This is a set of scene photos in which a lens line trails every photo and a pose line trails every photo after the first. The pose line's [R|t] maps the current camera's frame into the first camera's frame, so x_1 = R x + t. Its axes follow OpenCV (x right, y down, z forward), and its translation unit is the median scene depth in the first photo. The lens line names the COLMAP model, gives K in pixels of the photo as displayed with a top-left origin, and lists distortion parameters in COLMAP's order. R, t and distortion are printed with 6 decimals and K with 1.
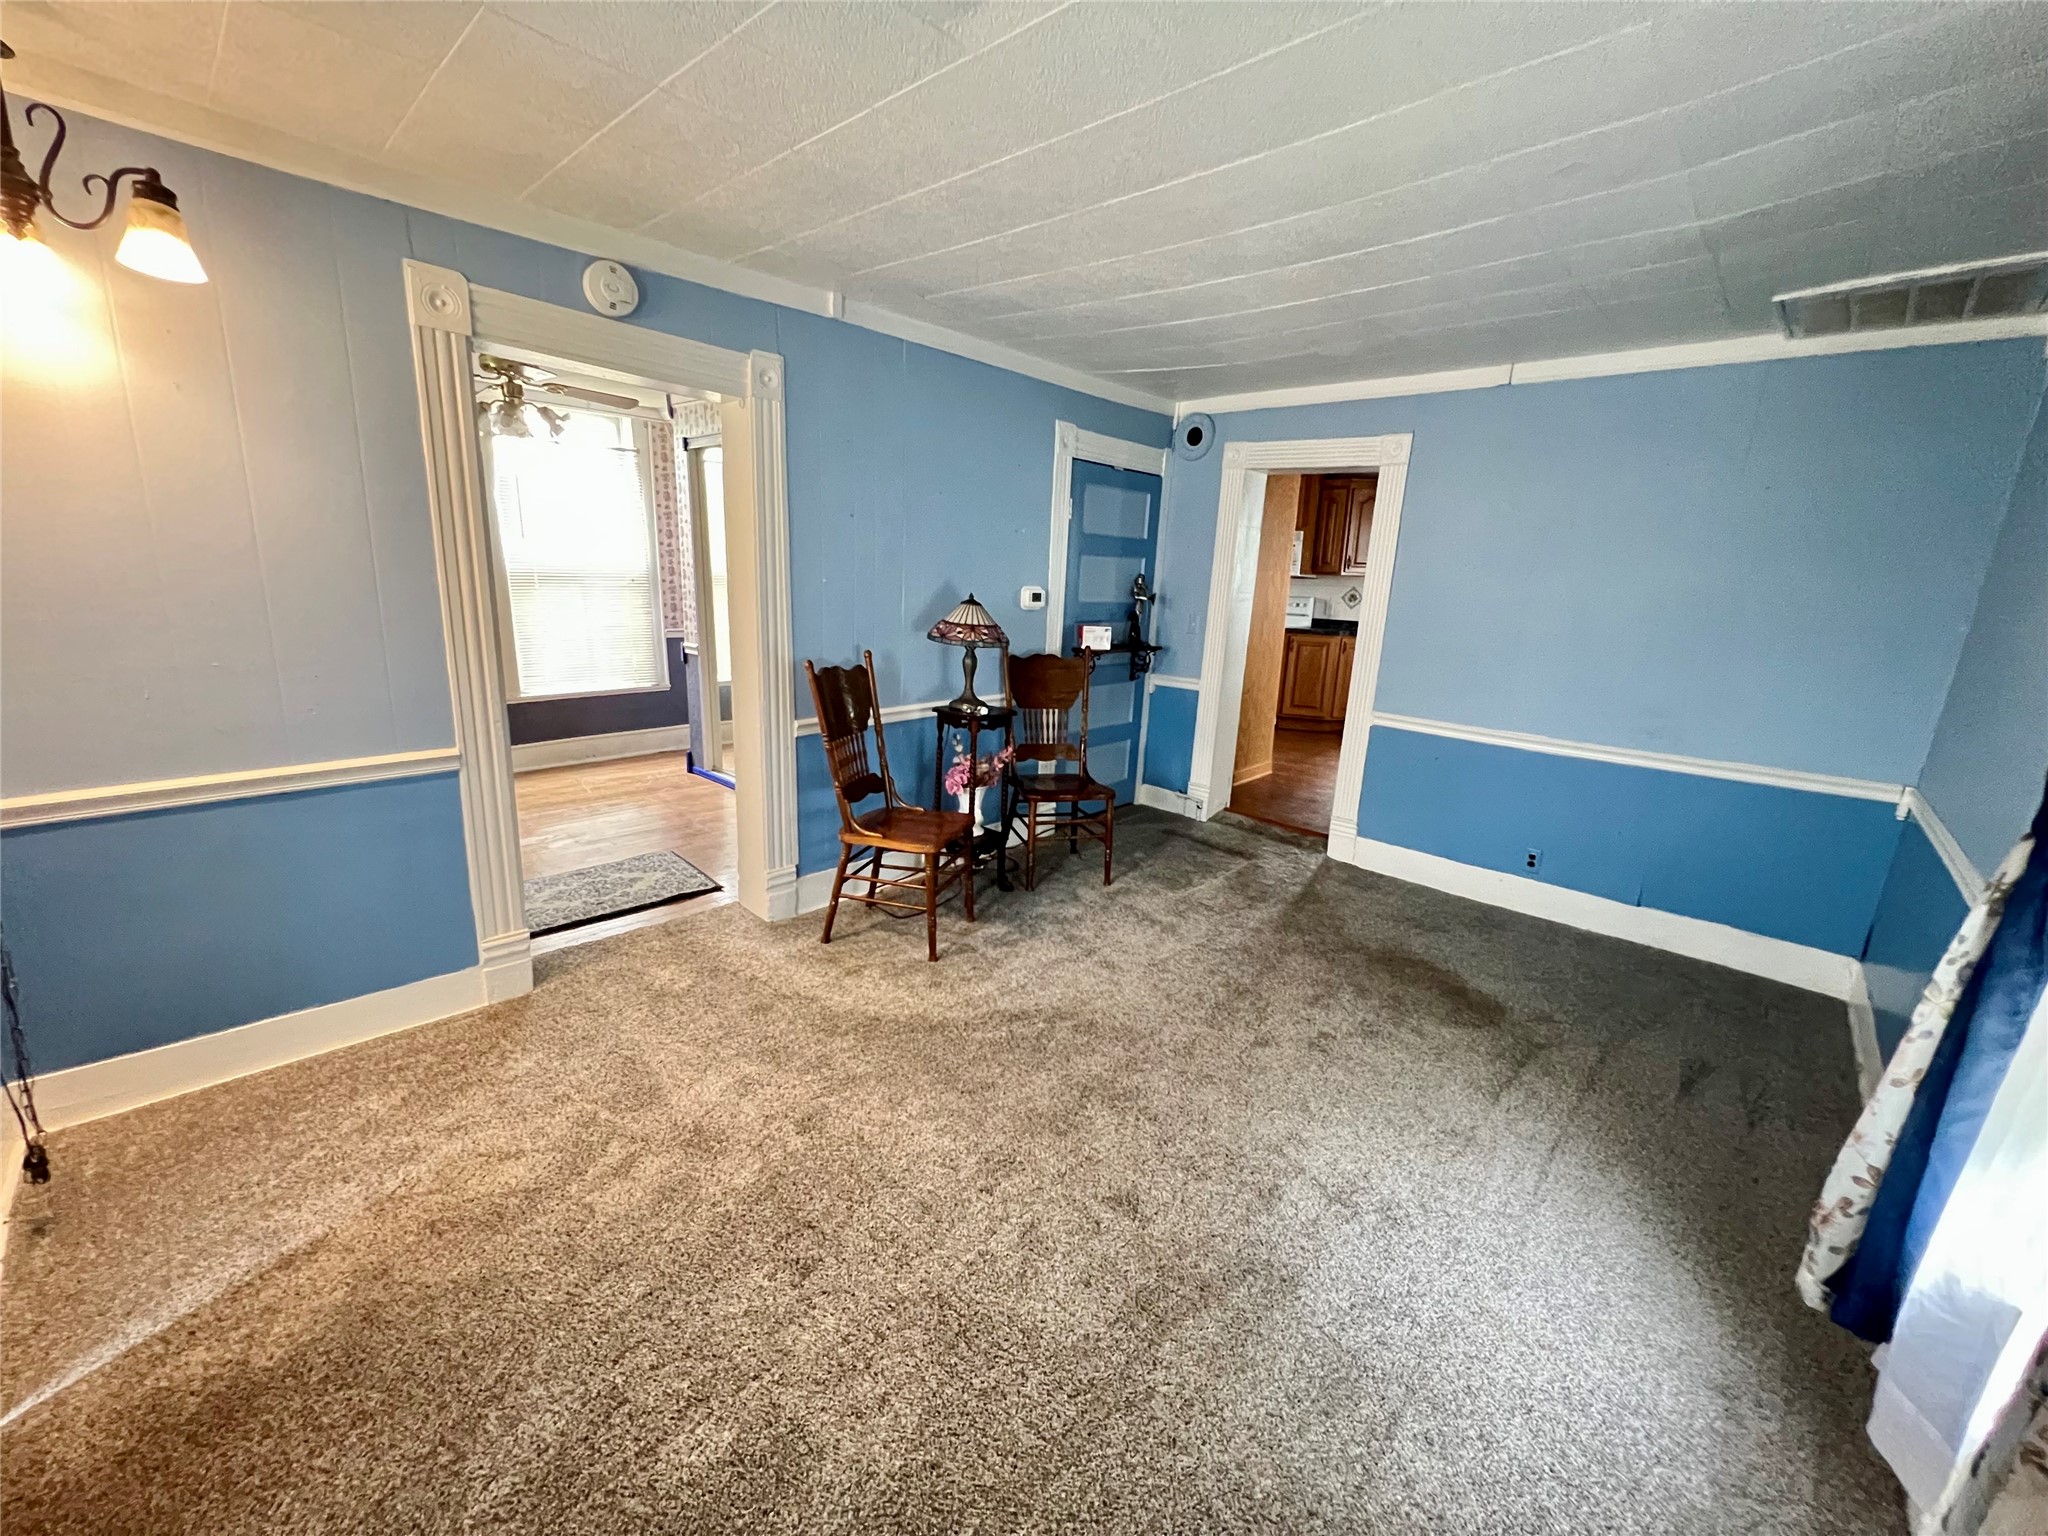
lens RADIAL K [[811.2, 0, 1016.9], [0, 811.2, 766.5], [0, 0, 1]] dist [-0.001174, -0.000066]
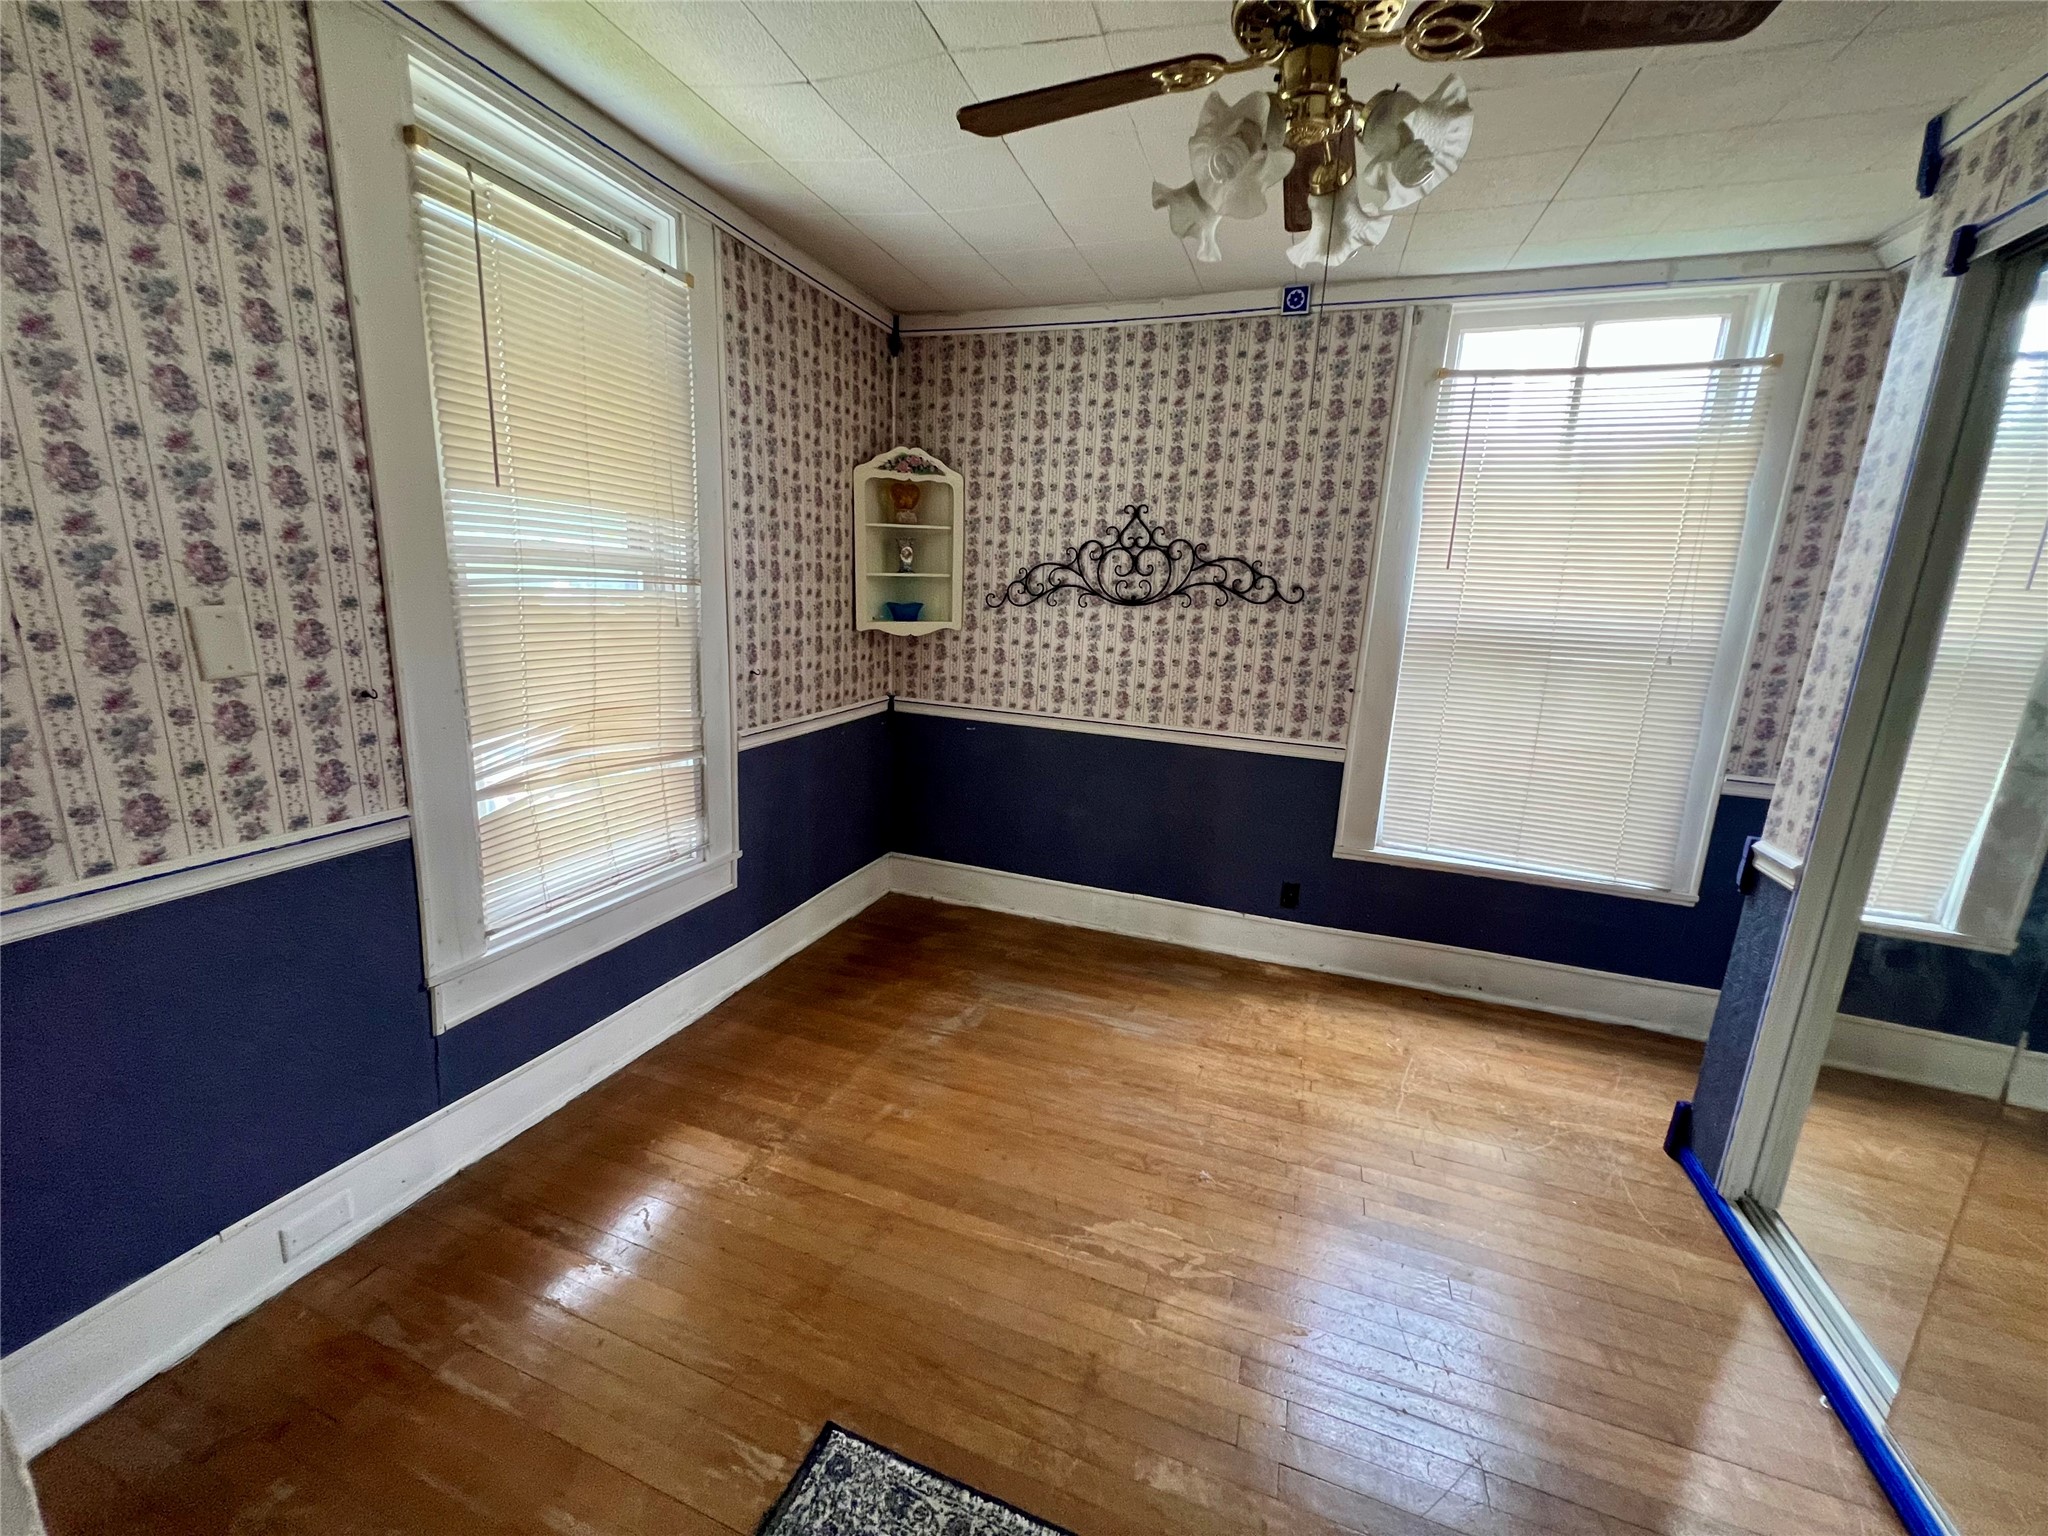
lens RADIAL K [[811.2, 0, 1016.9], [0, 811.2, 766.5], [0, 0, 1]] dist [-0.001174, -0.000066]
pose [[0.397013, 0.183258, -0.899332, -0.197379], [-0.247386, 0.964965, 0.087422, -0.119607], [0.883844, 0.187774, 0.428439, 0.485544]]
